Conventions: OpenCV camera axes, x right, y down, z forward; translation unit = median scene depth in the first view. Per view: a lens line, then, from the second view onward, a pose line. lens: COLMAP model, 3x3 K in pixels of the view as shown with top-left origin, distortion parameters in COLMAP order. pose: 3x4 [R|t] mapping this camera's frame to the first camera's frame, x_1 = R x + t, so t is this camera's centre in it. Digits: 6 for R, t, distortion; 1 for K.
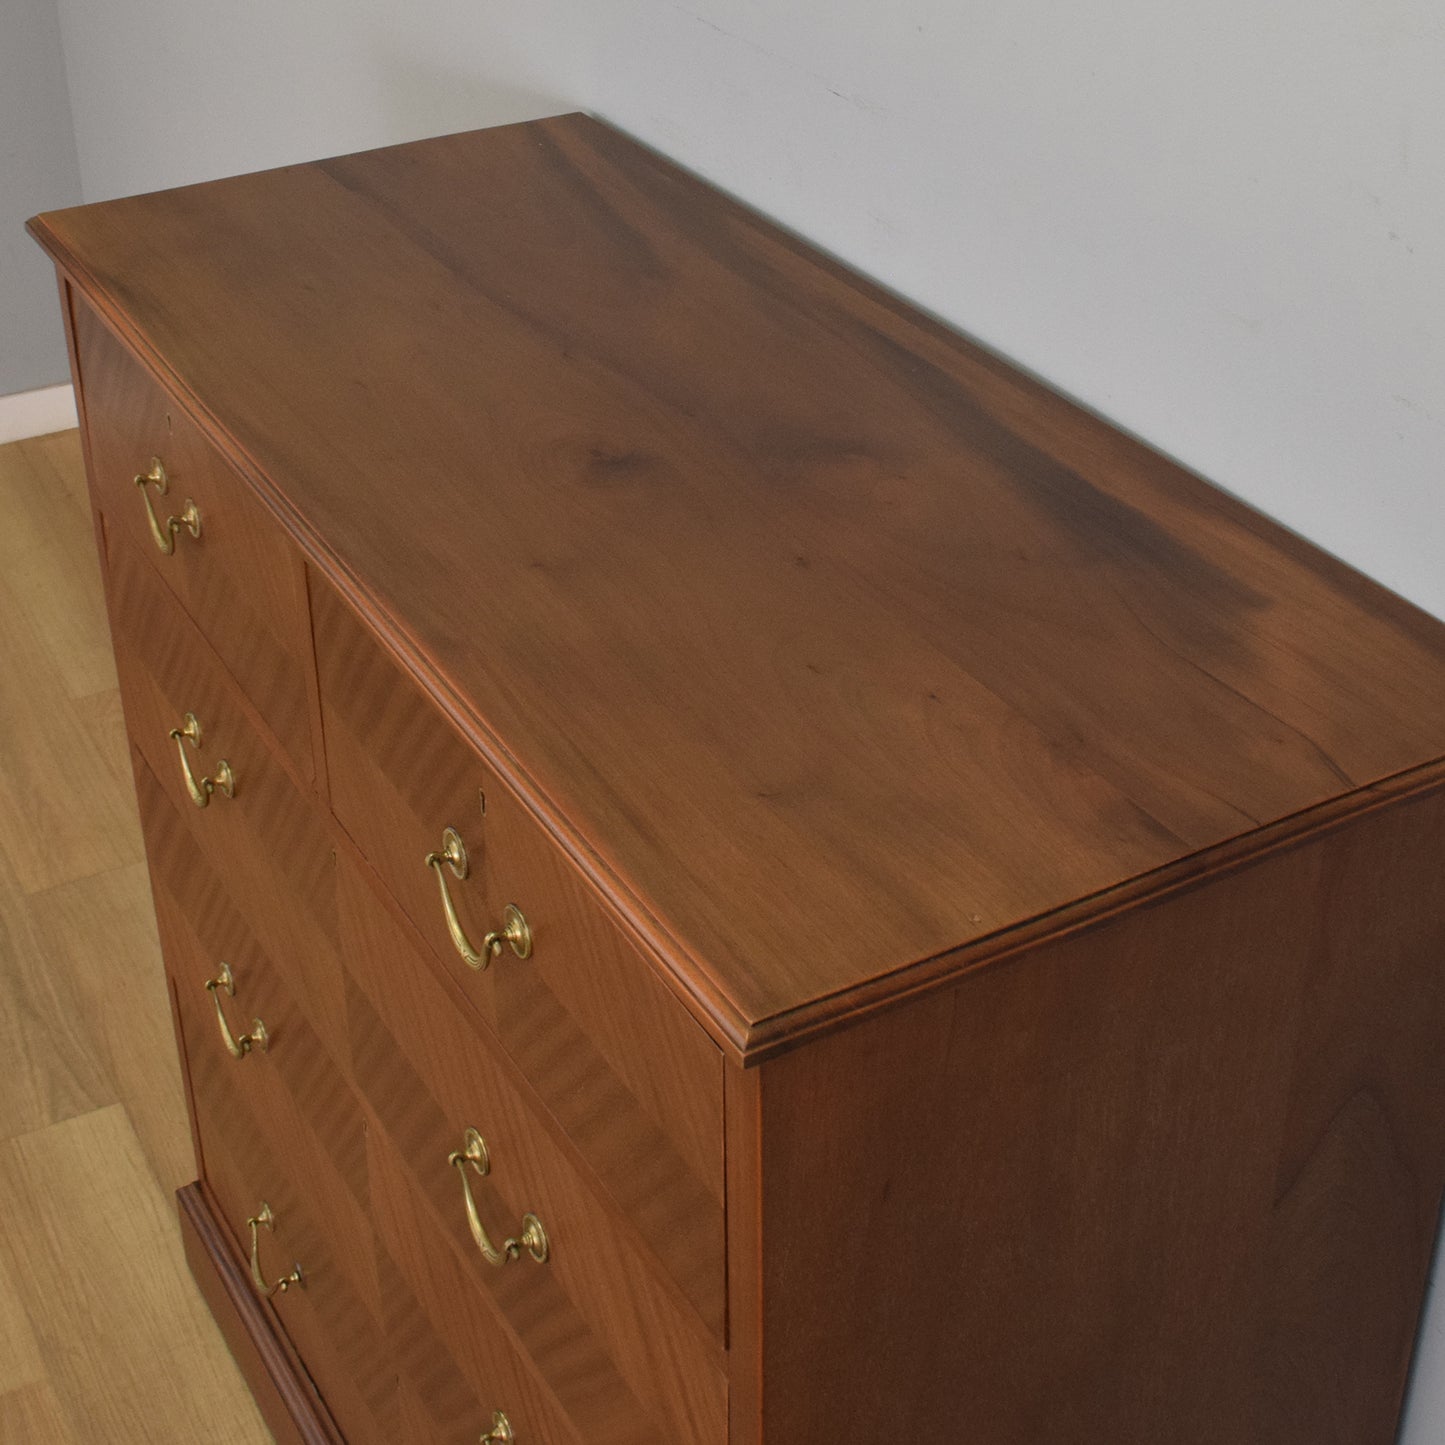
lens RADIAL K [[2261.9, 0, 722.5], [0, 2261.9, 722.5], [0, 0, 1]] dist [-0.101198, 0.098885]
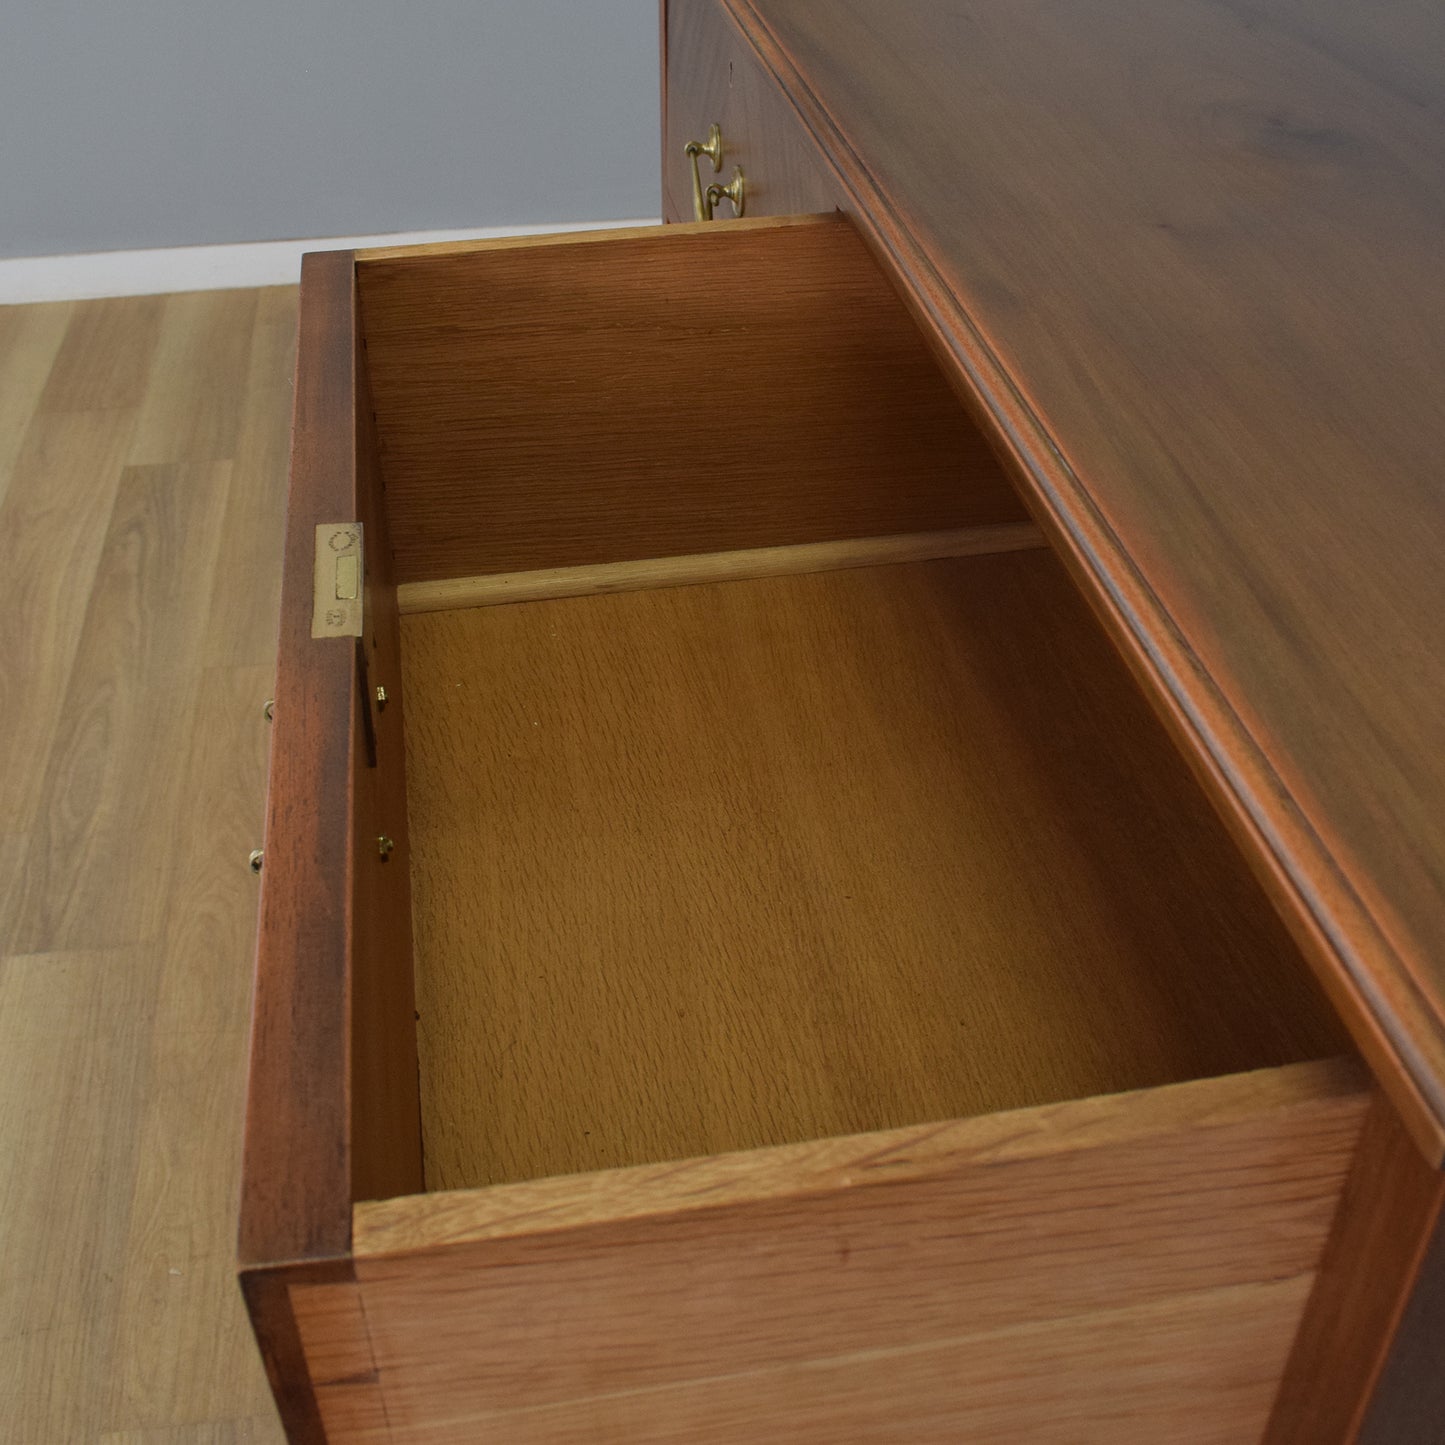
lens RADIAL K [[1950.6, 0, 761.9], [0, 1950.6, 720.3], [0, 0, 1]] dist [-0.103533, -0.006026]
pose [[0.948449, 0.195831, -0.249188, -0.034080], [-0.181293, 0.980150, 0.080246, 0.056184], [0.259956, -0.030933, 0.965125, 0.542645]]
